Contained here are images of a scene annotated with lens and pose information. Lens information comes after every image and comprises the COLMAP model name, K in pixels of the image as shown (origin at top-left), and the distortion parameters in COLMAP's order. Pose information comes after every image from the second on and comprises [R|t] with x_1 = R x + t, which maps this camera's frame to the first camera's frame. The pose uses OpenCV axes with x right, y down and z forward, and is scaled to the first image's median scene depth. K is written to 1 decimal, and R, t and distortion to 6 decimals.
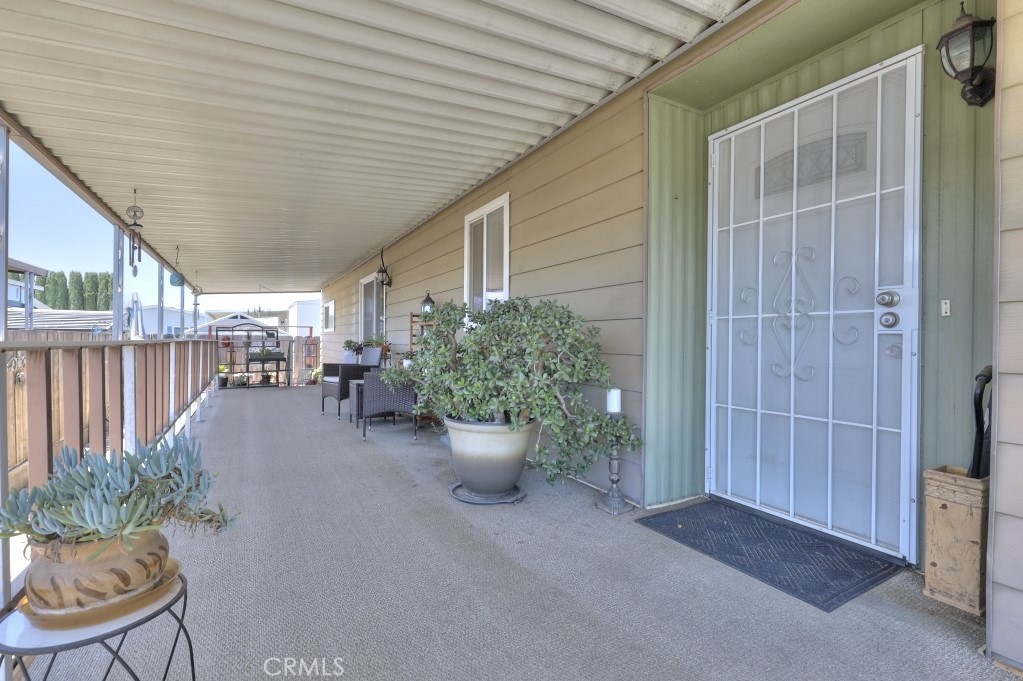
lens RADIAL K [[460.5, 0, 514.0], [0, 460.5, 341.1], [0, 0, 1]] dist [0.000329, -0.000530]
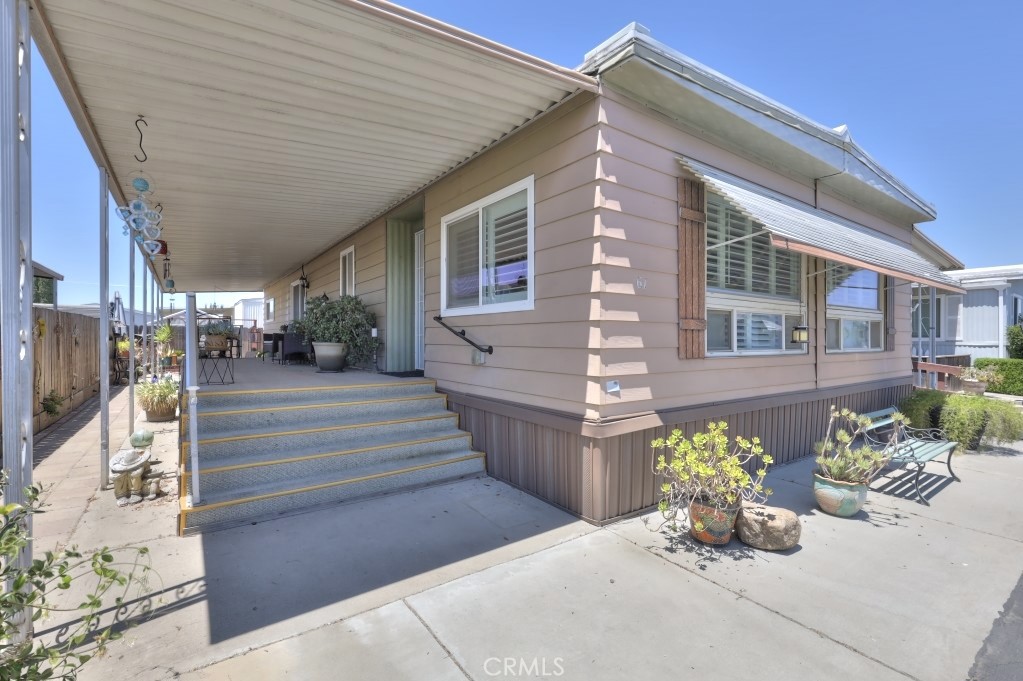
lens RADIAL K [[460.5, 0, 512.9], [0, 460.5, 339.6], [0, 0, 1]] dist [0.000329, -0.000530]
pose [[0.995308, -0.006488, 0.096540, 0.594336], [0.006744, 0.999975, -0.002332, 0.141950], [-0.096522, 0.002972, 0.995326, -1.374471]]
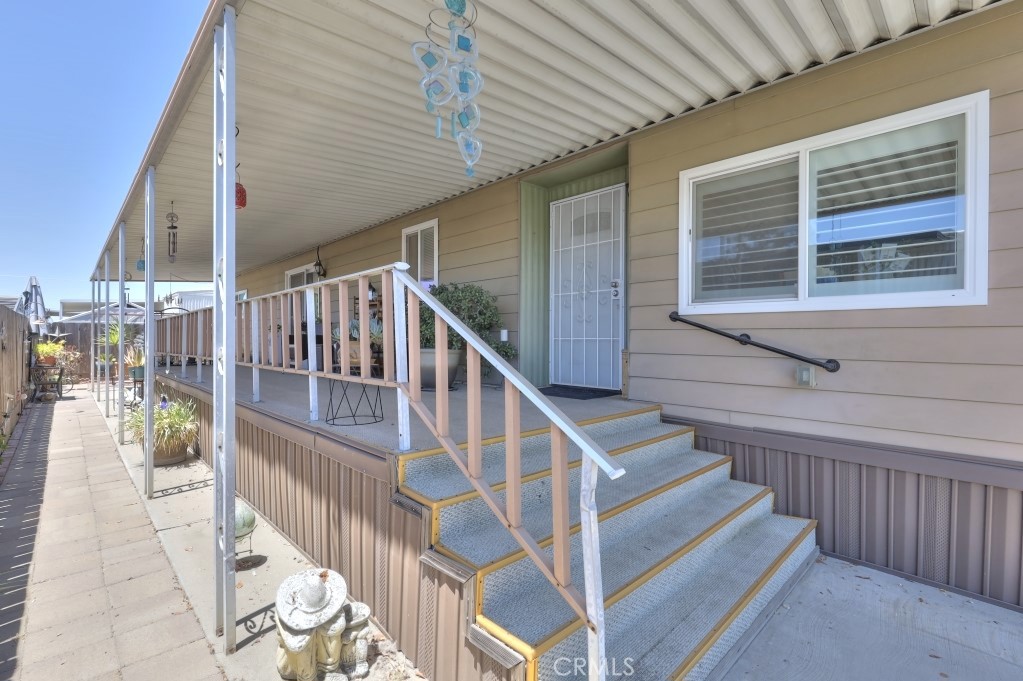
lens RADIAL K [[460.5, 0, 510.6], [0, 460.5, 339.4], [0, 0, 1]] dist [0.000329, -0.000530]
pose [[0.969679, -0.005187, 0.244327, -0.185672], [0.005451, 0.999985, -0.000403, 0.114864], [-0.244321, 0.001723, 0.969693, -0.716619]]
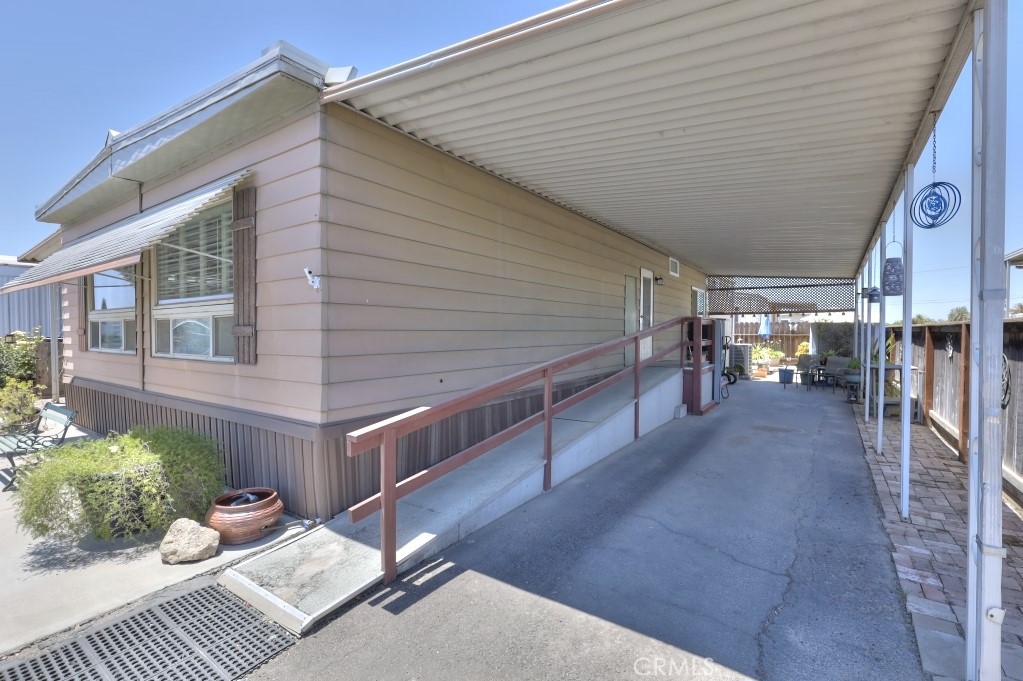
lens RADIAL K [[460.5, 0, 511.8], [0, 460.5, 343.3], [0, 0, 1]] dist [0.000329, -0.000530]
pose [[0.426710, 0.012361, -0.904304, 3.969533], [0.000077, 0.999906, 0.013704, 0.126955], [0.904388, -0.005917, 0.426669, 0.683401]]
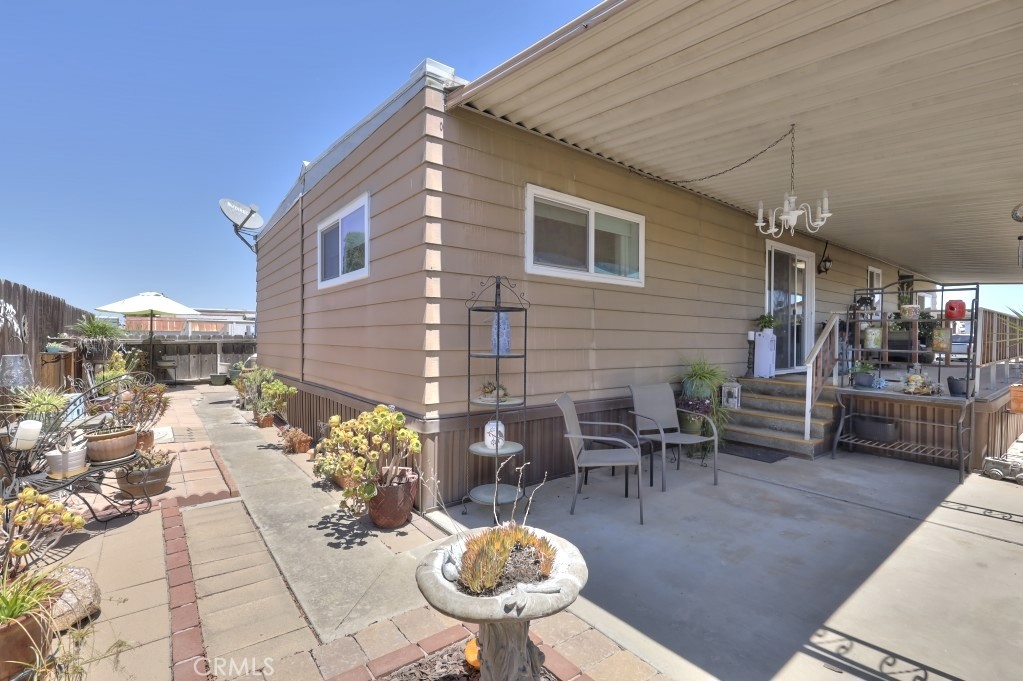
lens RADIAL K [[460.5, 0, 511.6], [0, 460.5, 343.1], [0, 0, 1]] dist [0.000329, -0.000530]
pose [[-0.141515, -0.015976, 0.989807, -0.754016], [-0.002302, 0.999872, 0.015809, 0.121023], [-0.989933, -0.000042, -0.141534, 0.506208]]
